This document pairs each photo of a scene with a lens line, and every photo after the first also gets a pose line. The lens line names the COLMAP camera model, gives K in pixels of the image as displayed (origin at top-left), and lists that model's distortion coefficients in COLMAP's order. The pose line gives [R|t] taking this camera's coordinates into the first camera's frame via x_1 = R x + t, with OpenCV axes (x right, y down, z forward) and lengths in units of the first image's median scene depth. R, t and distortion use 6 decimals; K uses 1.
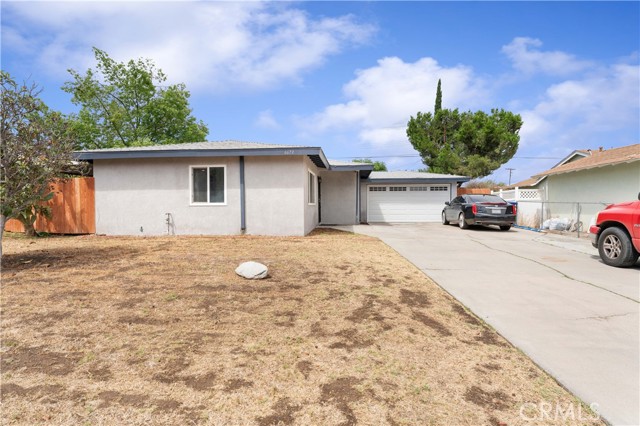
lens RADIAL K [[350.4, 0, 320.0], [0, 350.4, 214.0], [0, 0, 1]] dist [-0.006734, -0.000168]
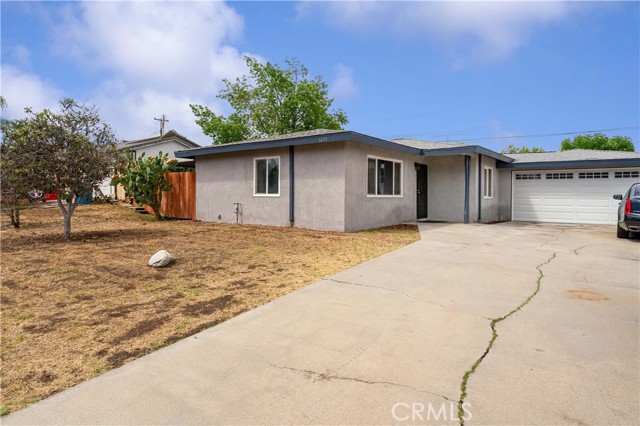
lens RADIAL K [[385.8, 0, 313.7], [0, 385.8, 195.7], [0, 0, 1]] dist [-0.006450, -0.001050]
pose [[0.844494, 0.010444, -0.535463, 0.394253], [-0.024032, 0.999542, -0.018406, -0.008837], [0.535025, 0.028412, 0.844358, 0.125165]]
